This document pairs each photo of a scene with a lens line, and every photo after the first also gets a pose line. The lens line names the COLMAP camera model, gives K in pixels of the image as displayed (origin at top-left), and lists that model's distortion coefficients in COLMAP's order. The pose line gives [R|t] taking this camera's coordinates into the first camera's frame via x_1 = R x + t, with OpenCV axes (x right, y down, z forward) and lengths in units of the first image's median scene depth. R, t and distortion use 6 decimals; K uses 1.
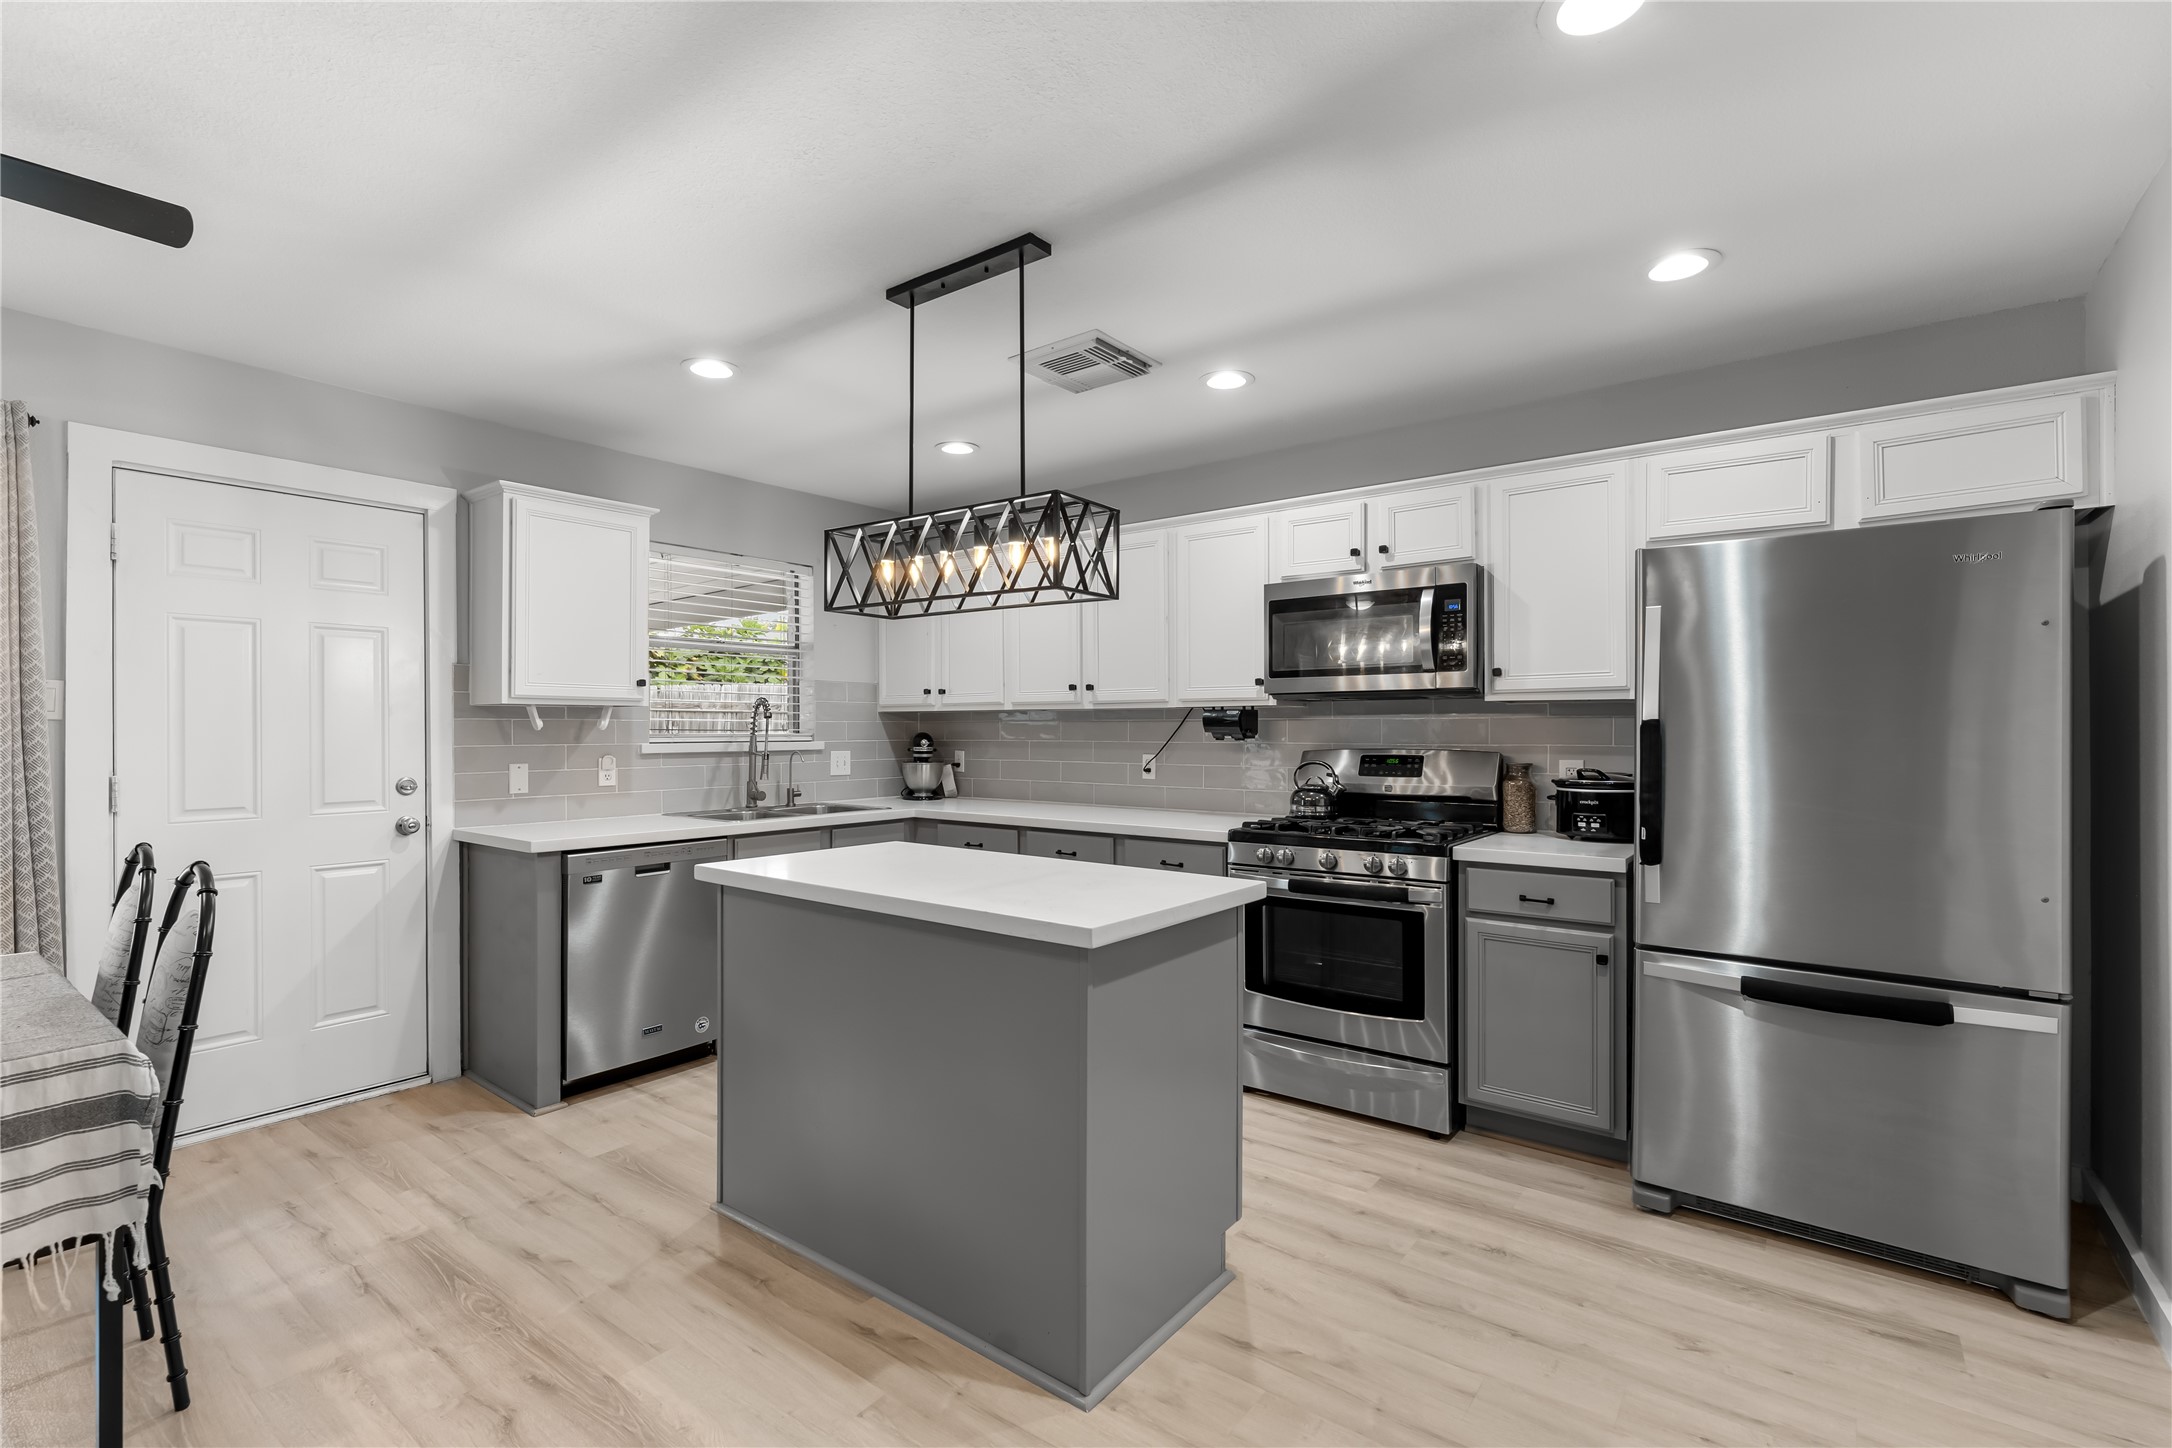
lens RADIAL K [[981.9, 0, 1067.0], [0, 981.9, 720.9], [0, 0, 1]] dist [-0.001328, -0.000348]
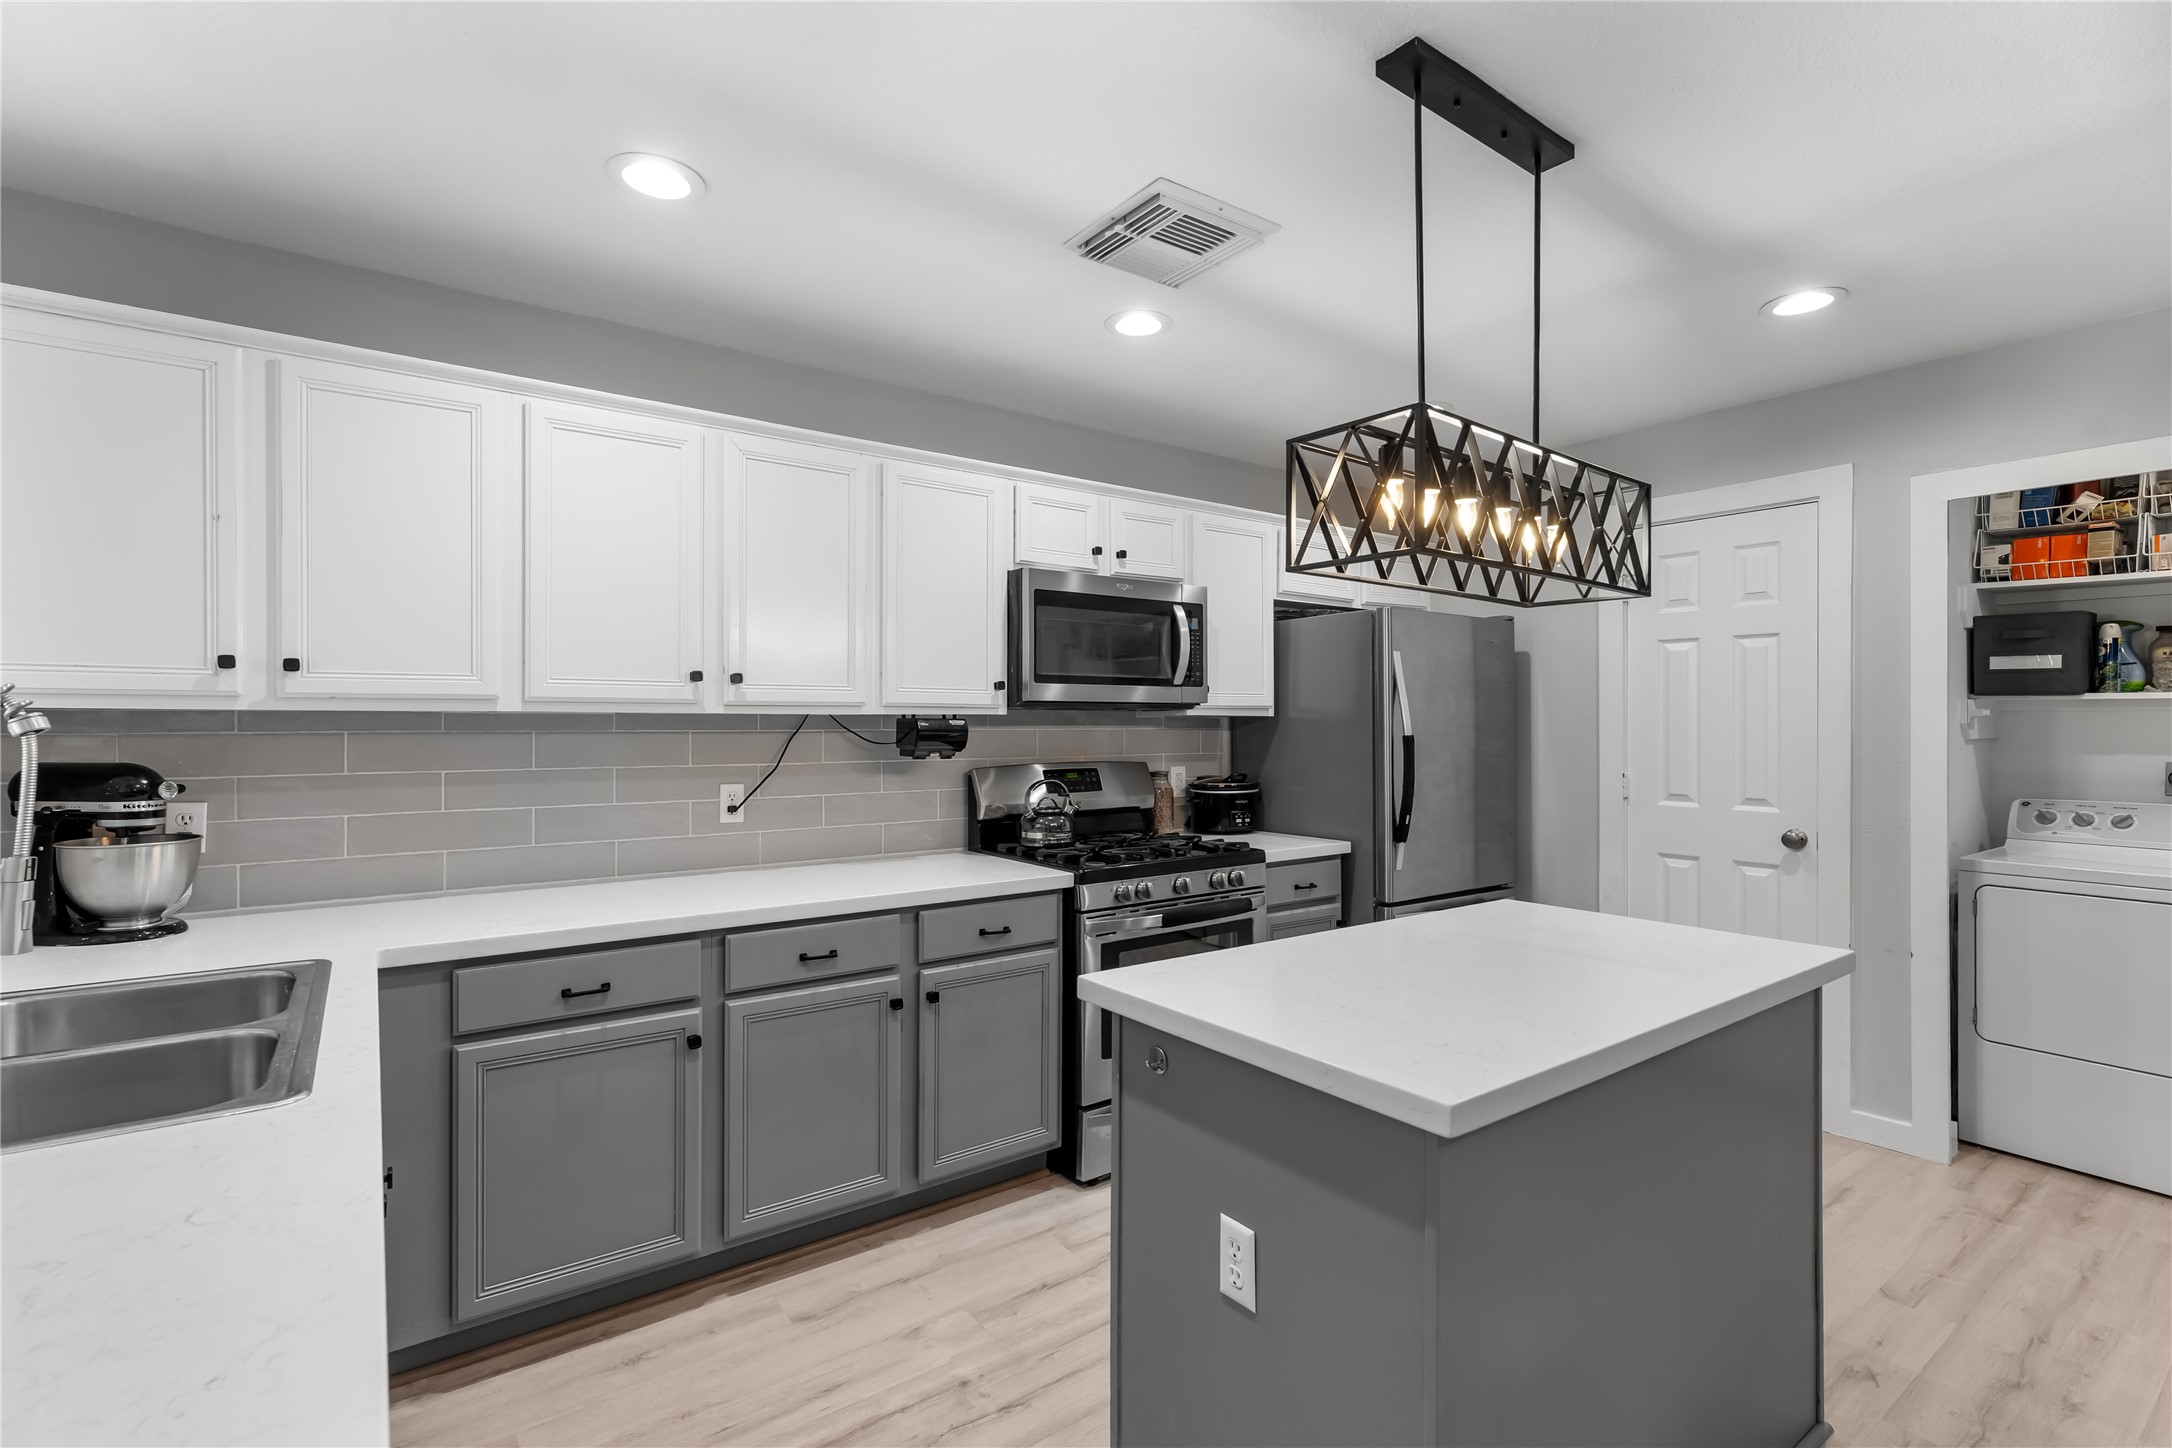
lens RADIAL K [[981.9, 0, 1076.7], [0, 981.9, 723.3], [0, 0, 1]] dist [-0.001328, -0.000348]
pose [[0.274907, 0.000840, 0.961470, -0.654193], [-0.008585, 0.999962, 0.001581, -0.012379], [-0.961433, -0.008689, 0.274904, 0.834484]]
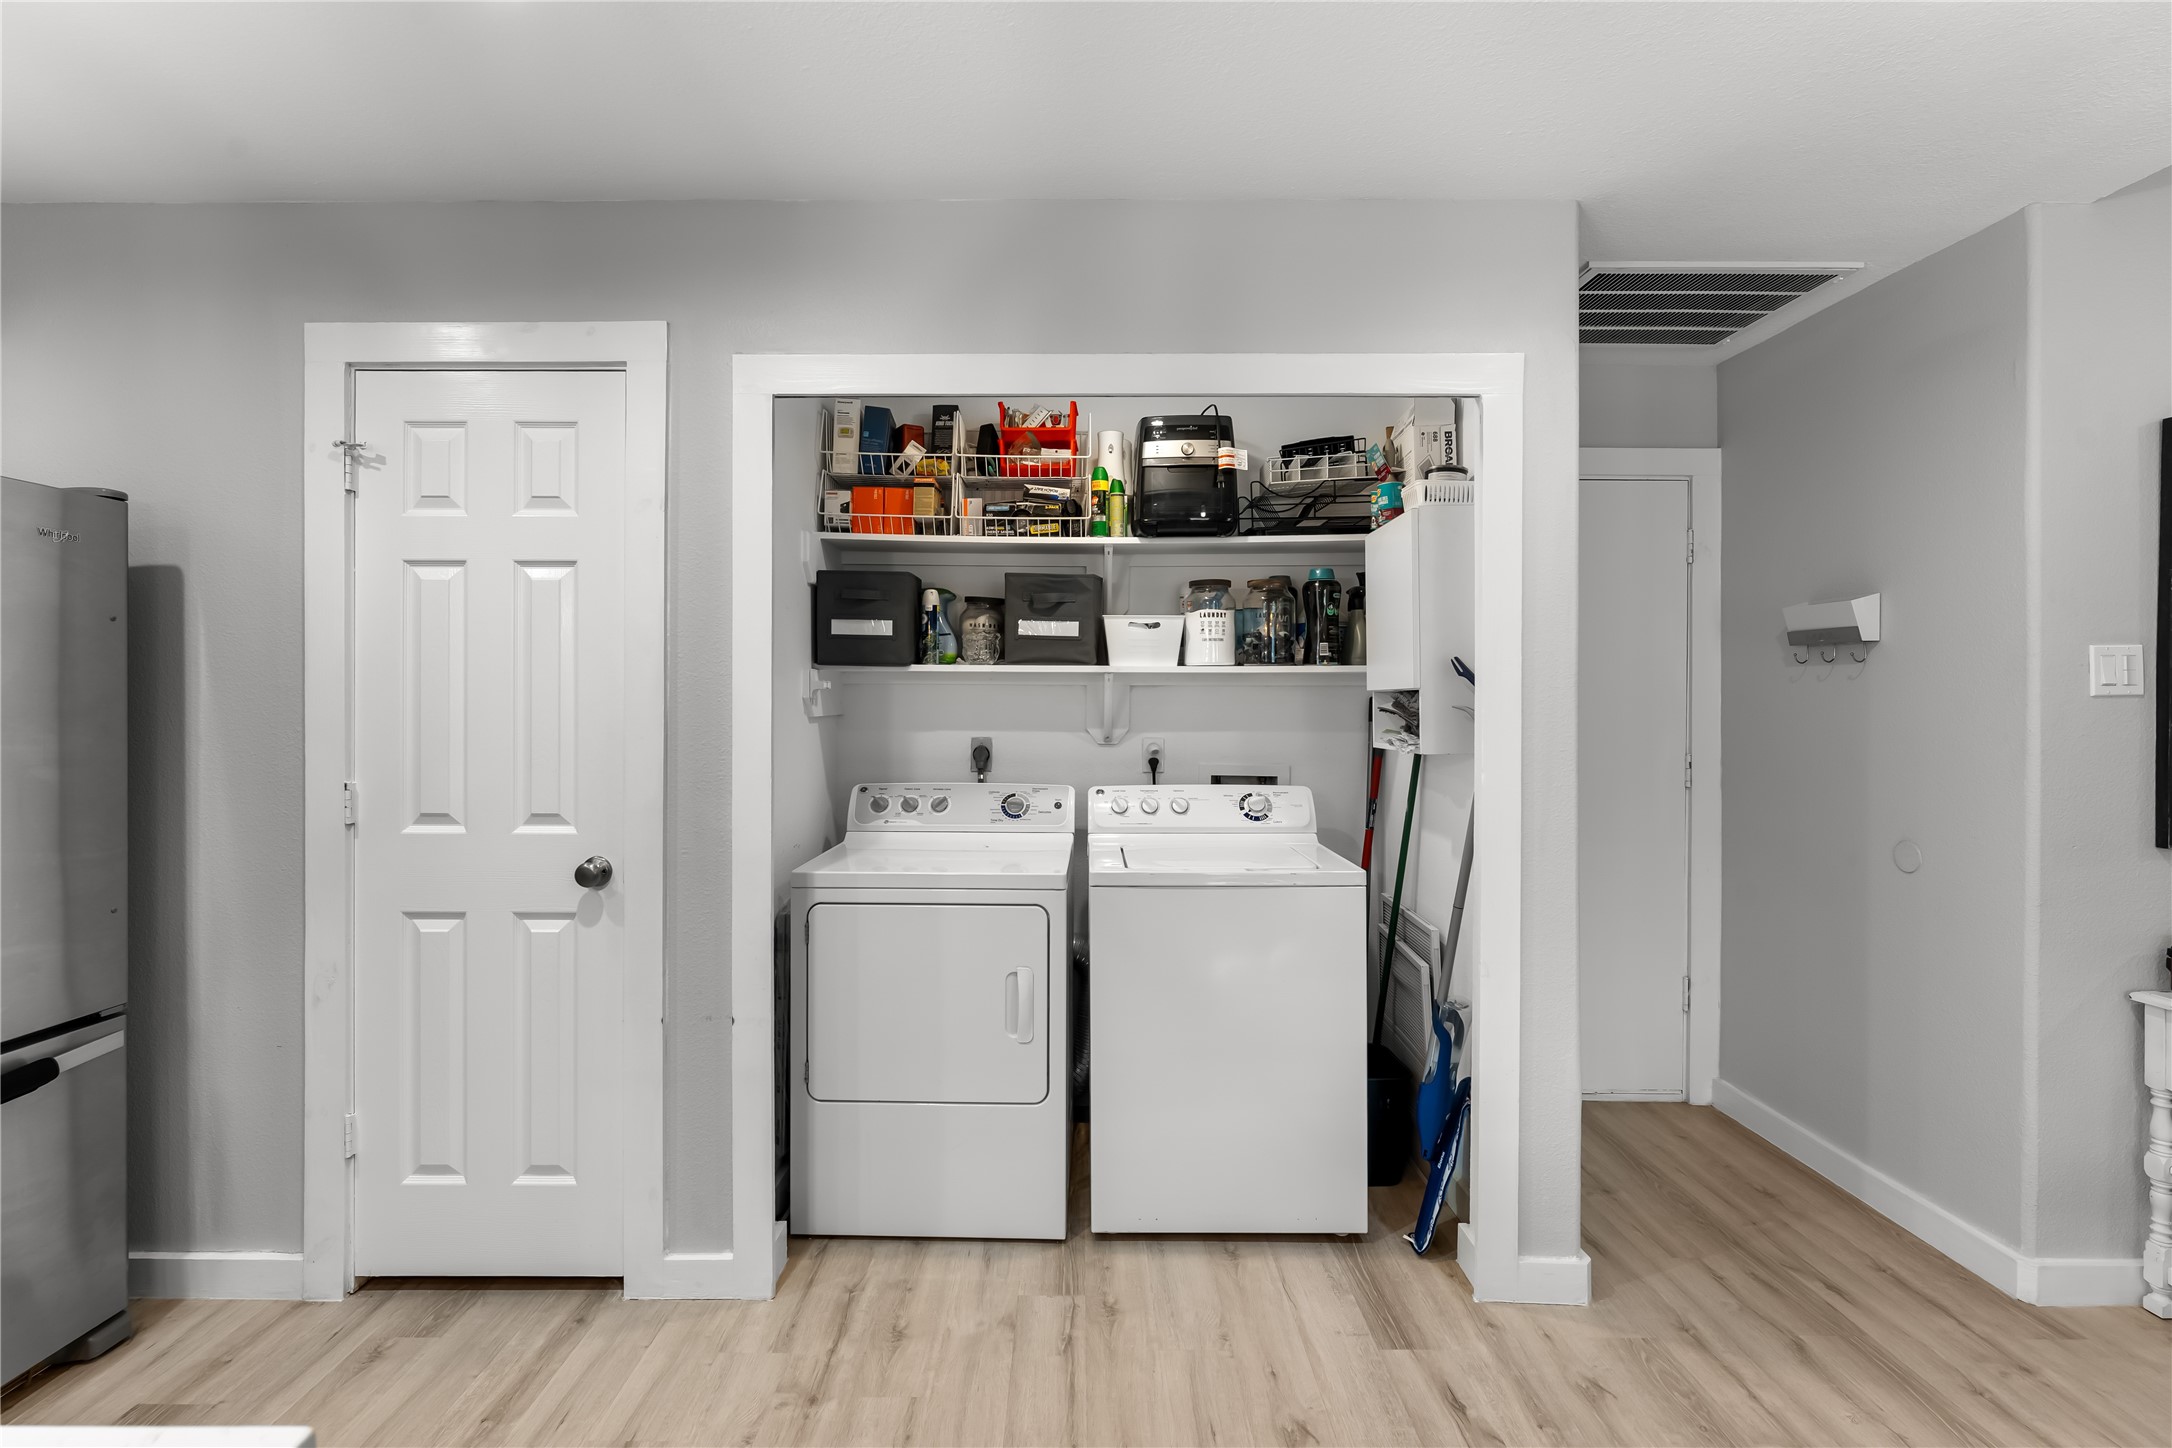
lens RADIAL K [[981.9, 0, 1070.0], [0, 981.9, 700.5], [0, 0, 1]] dist [-0.001328, -0.000348]
pose [[-0.613575, -0.002331, 0.789633, -0.207800], [-0.007899, 0.999964, -0.003186, -0.015696], [-0.789597, -0.008192, -0.613571, 0.556027]]
